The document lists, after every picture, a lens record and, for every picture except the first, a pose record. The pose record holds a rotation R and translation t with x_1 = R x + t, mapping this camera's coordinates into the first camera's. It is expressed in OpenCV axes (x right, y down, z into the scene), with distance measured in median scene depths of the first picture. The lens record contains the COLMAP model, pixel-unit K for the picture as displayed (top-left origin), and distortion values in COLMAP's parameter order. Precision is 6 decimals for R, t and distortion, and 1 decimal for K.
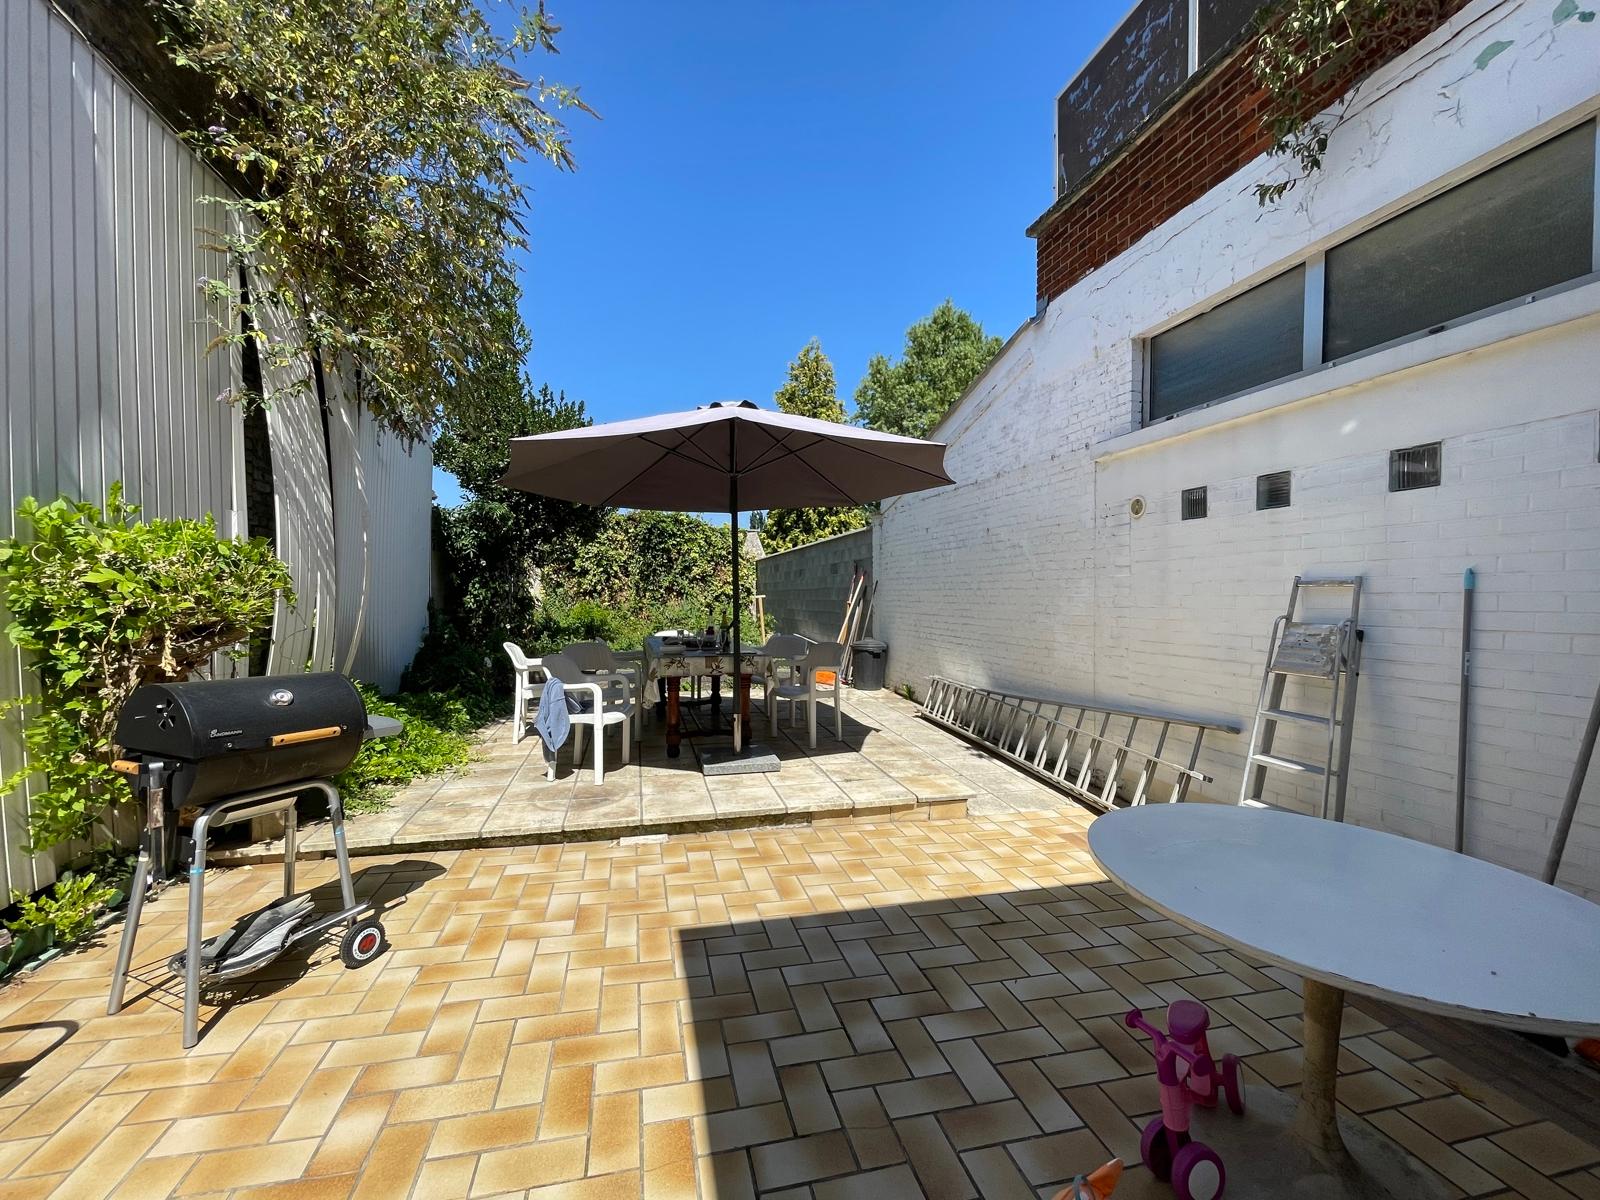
lens RADIAL K [[644.9, 0, 797.7], [0, 644.9, 606.8], [0, 0, 1]] dist [-0.000678, -0.000105]
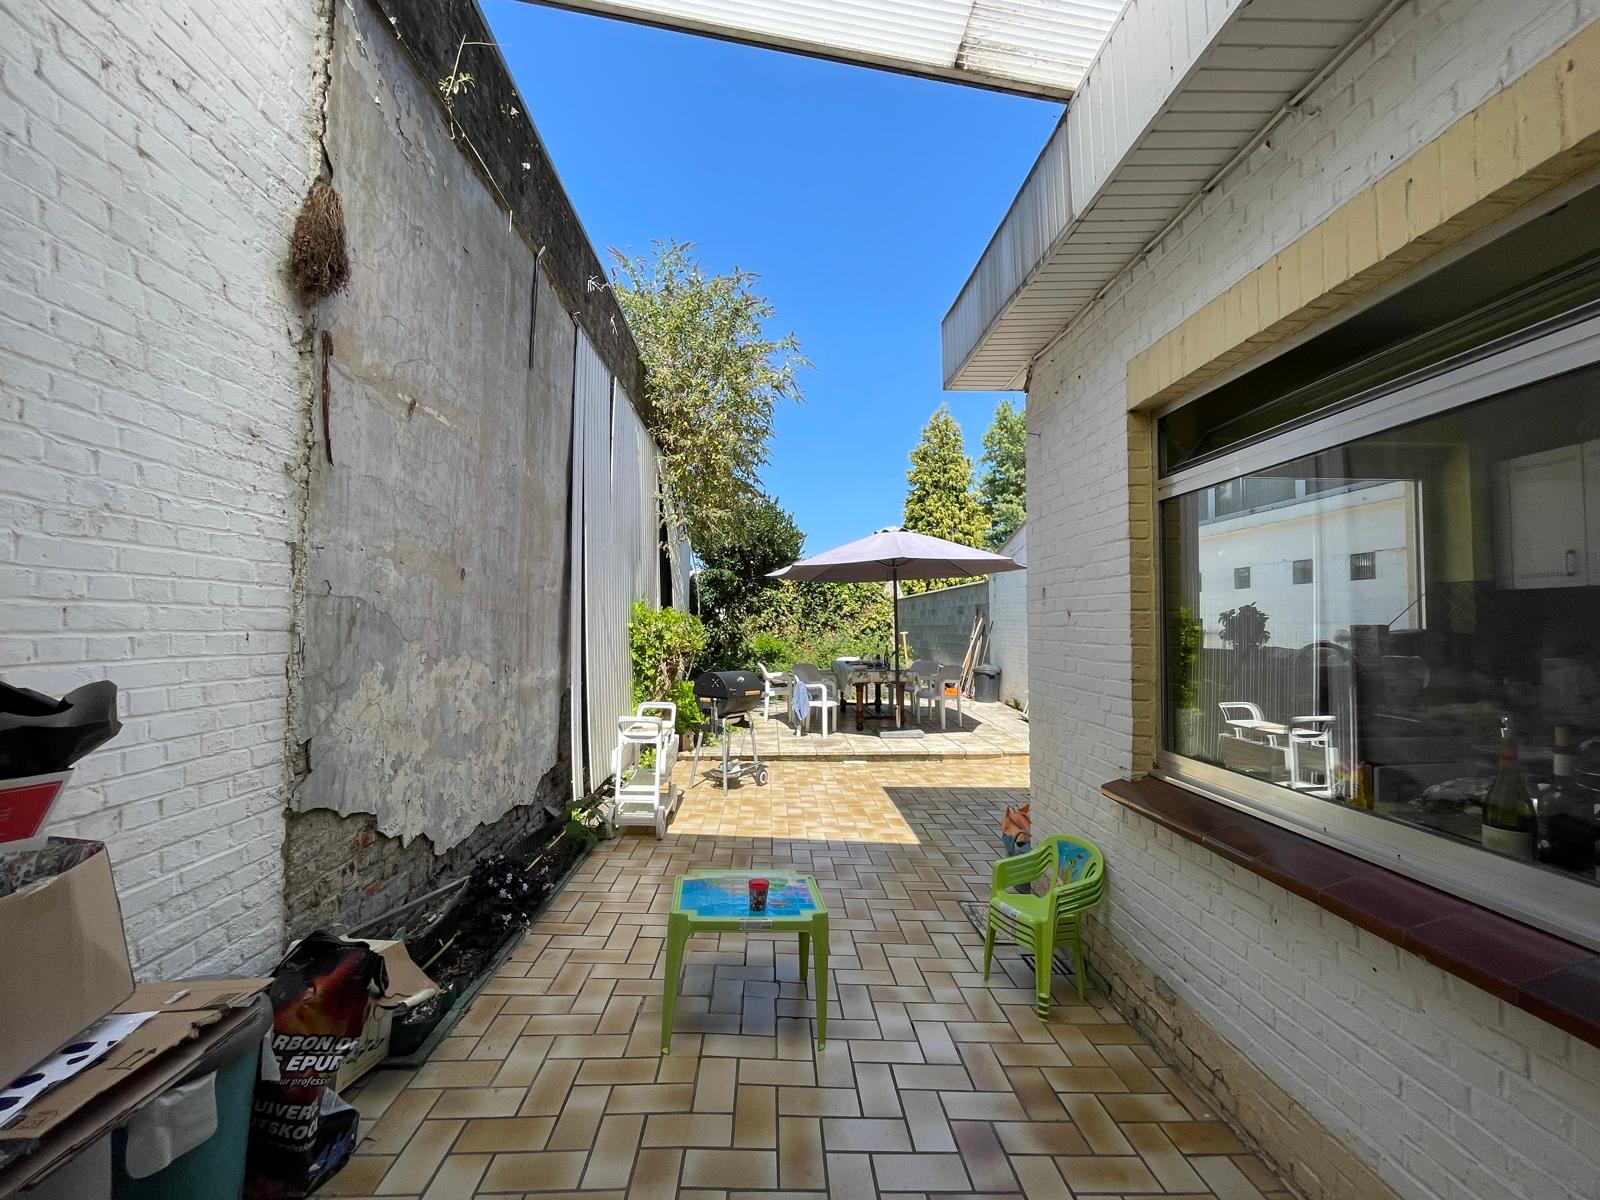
lens RADIAL K [[648.7, 0, 804.2], [0, 648.7, 603.2], [0, 0, 1]] dist [-0.000991, 0.000246]
pose [[0.981815, -0.007501, -0.189694, -0.009952], [-0.001915, 0.998777, -0.049406, -0.021200], [0.189833, 0.048870, 0.980599, -0.821380]]
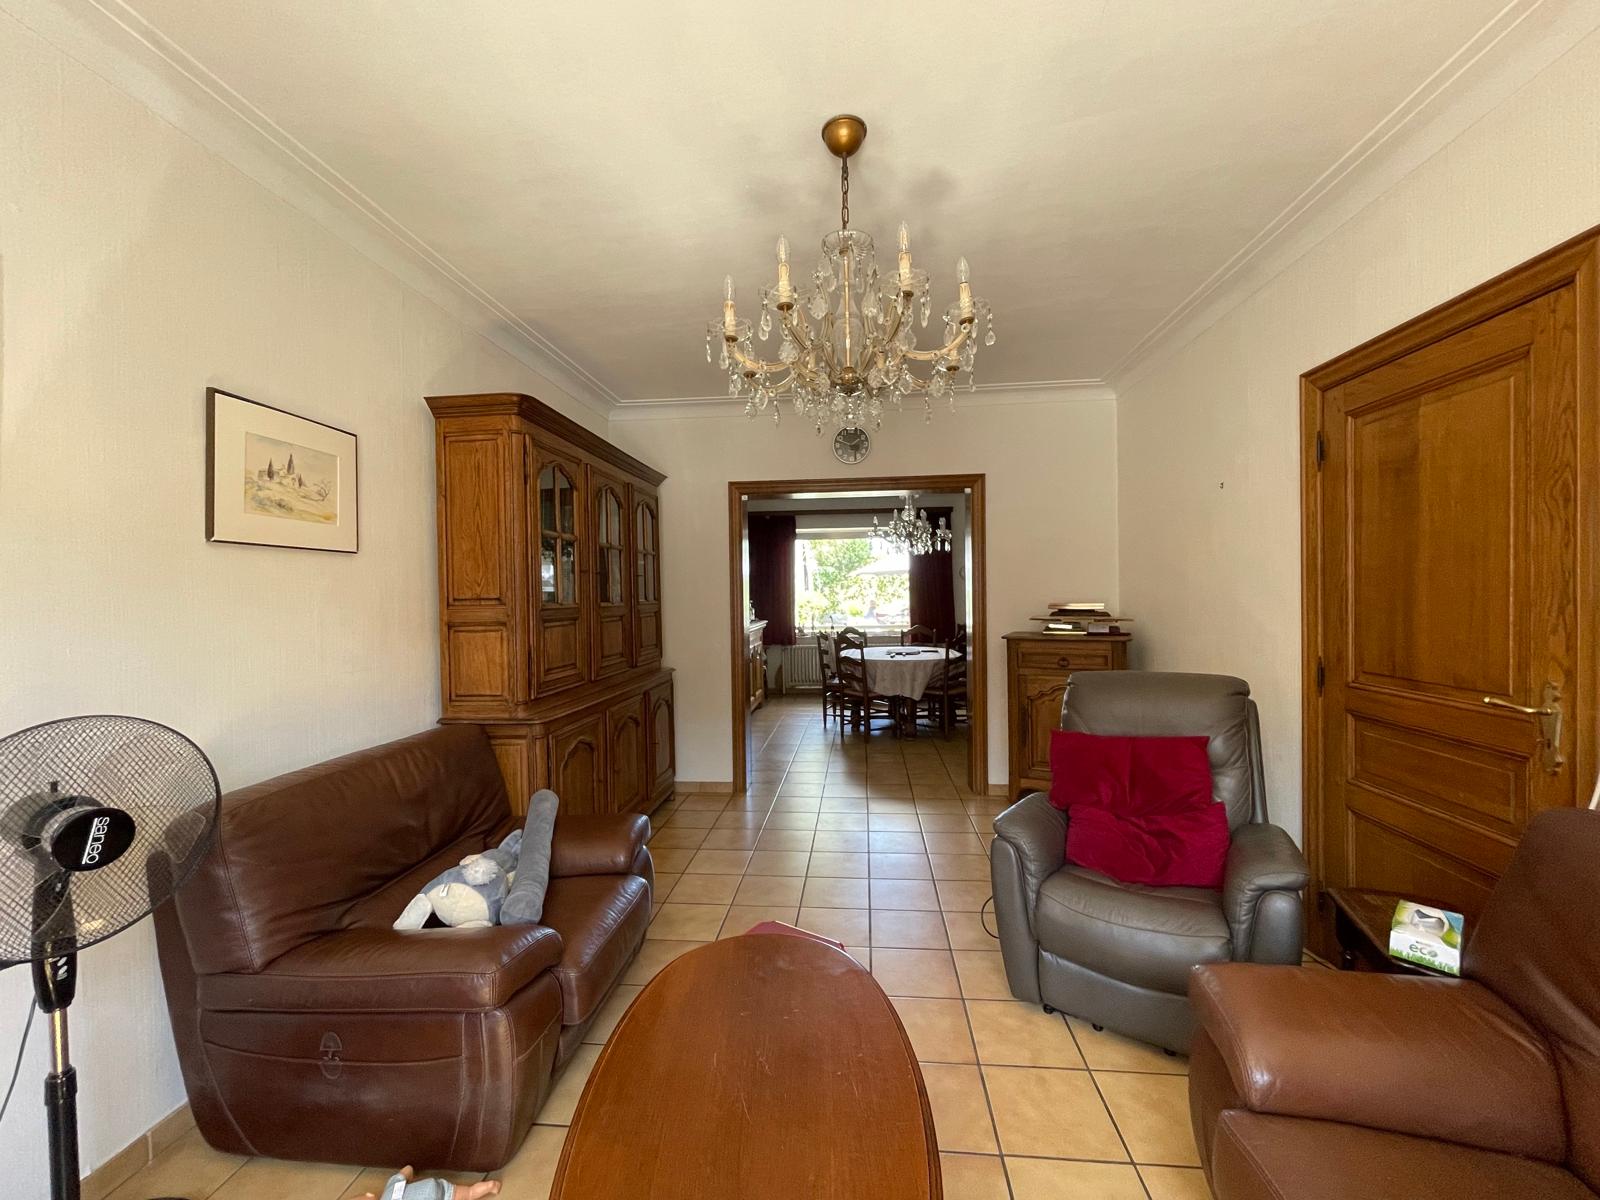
lens RADIAL K [[648.7, 0, 804.2], [0, 648.7, 603.2], [0, 0, 1]] dist [-0.000991, 0.000246]
pose [[0.943889, -0.010151, -0.330106, 0.690089], [0.010081, 0.999947, -0.001926, -0.005603], [0.330108, -0.001510, 0.943942, -3.249818]]
